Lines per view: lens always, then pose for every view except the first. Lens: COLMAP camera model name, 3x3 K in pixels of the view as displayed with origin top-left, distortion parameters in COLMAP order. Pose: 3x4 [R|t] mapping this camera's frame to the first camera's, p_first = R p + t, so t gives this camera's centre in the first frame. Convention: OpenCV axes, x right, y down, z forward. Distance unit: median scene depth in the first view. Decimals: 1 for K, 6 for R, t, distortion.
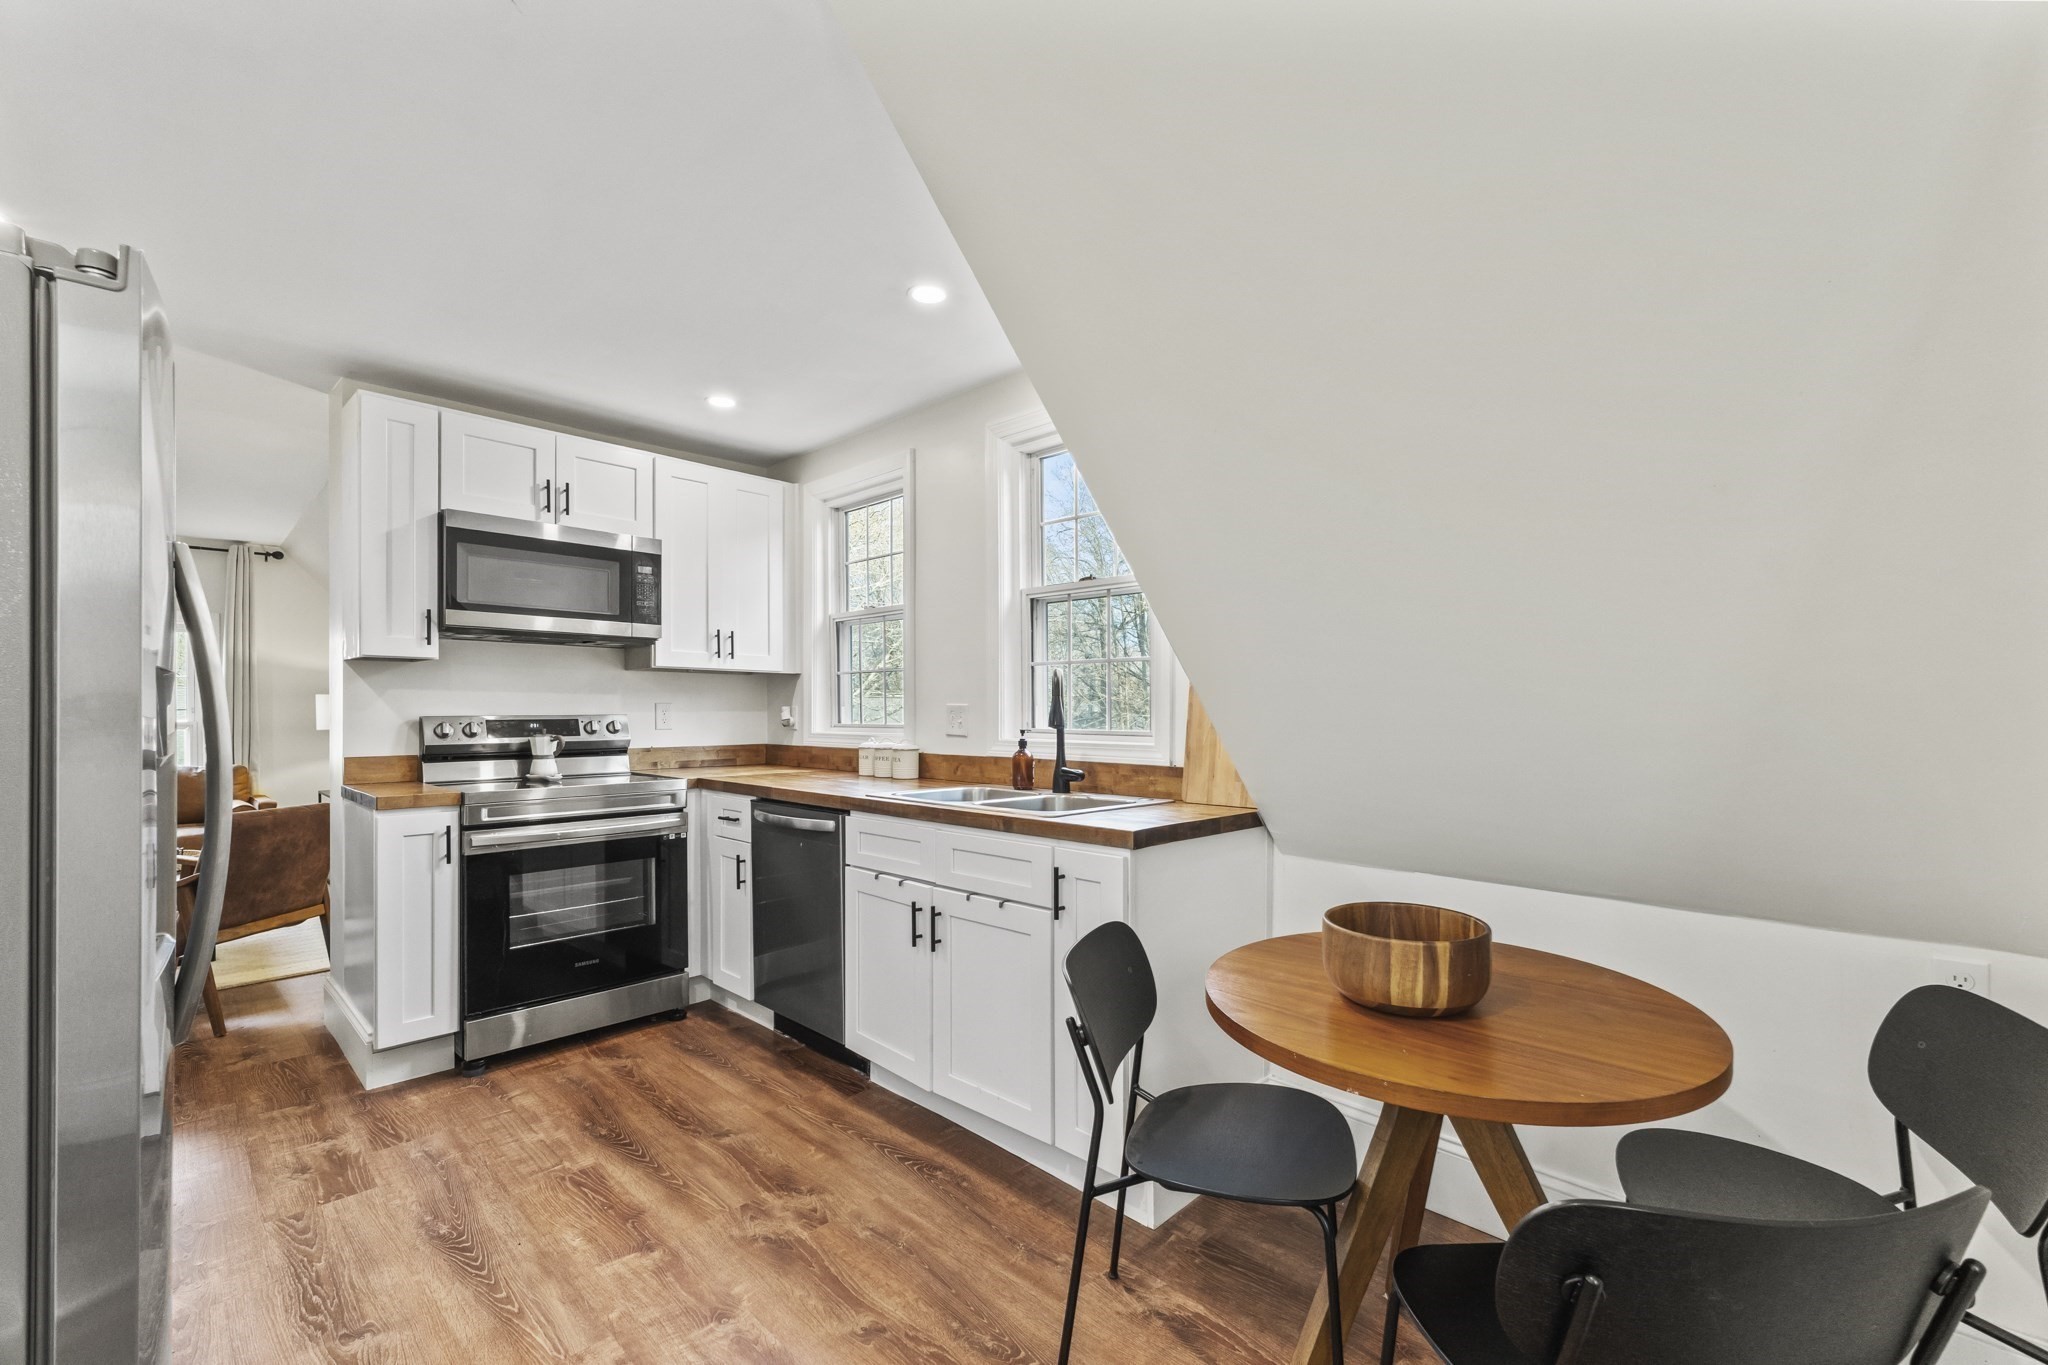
lens RADIAL K [[884.4, 0, 1031.0], [0, 884.4, 696.4], [0, 0, 1]] dist [0.019427, 0.000966]
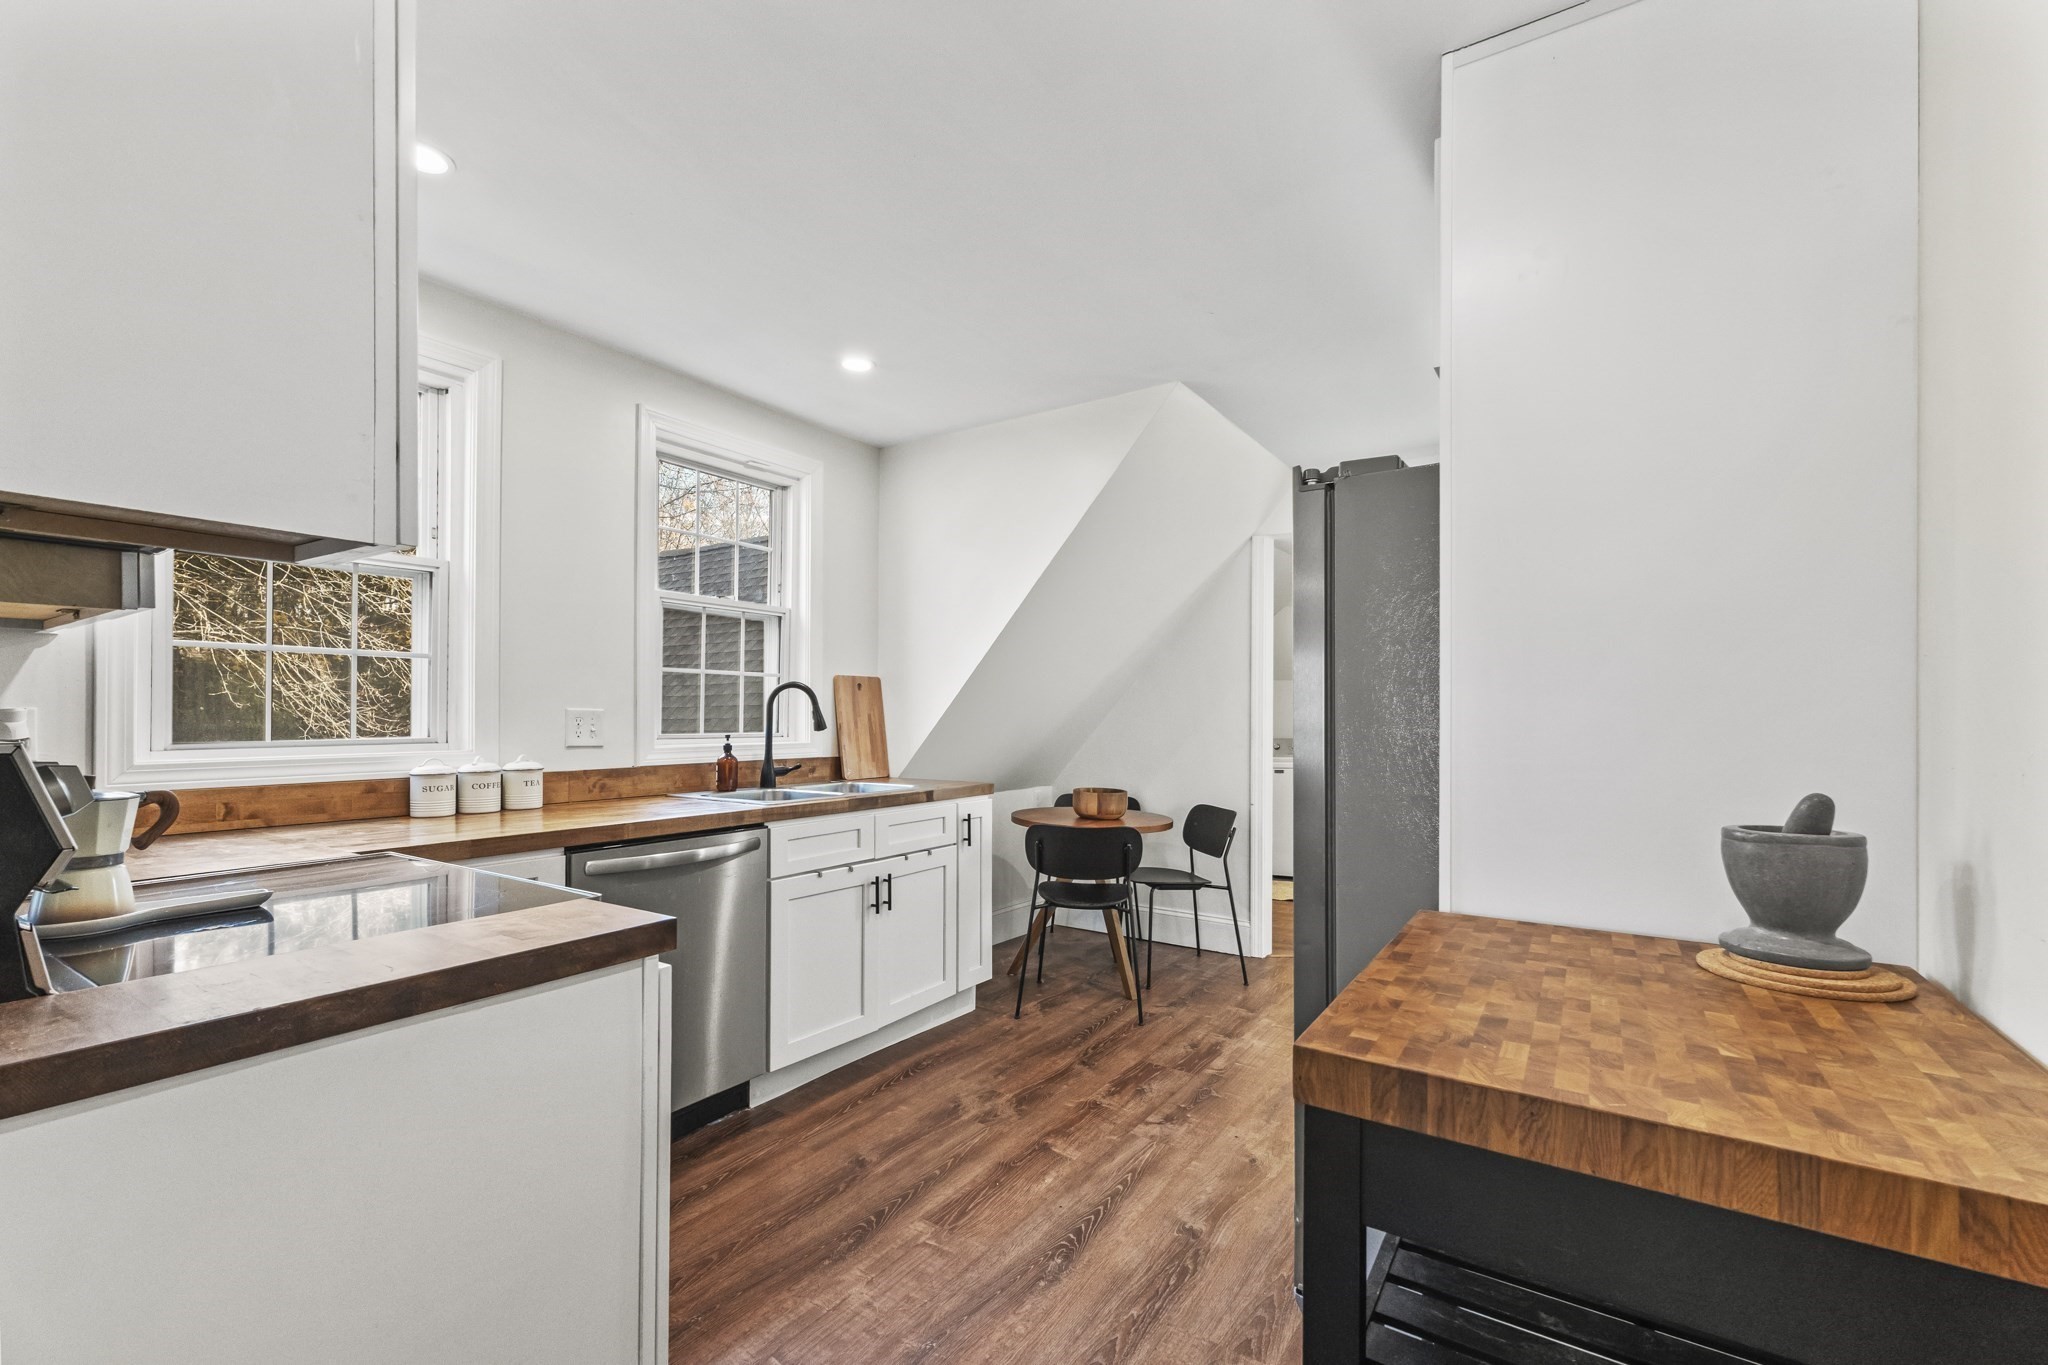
lens RADIAL K [[884.4, 0, 1018.6], [0, 884.4, 698.1], [0, 0, 1]] dist [0.019427, 0.000966]
pose [[-0.191433, 0.024513, 0.981200, -1.341311], [-0.012812, 0.999541, -0.027470, 0.022120], [-0.981422, -0.017830, -0.191031, 1.041816]]
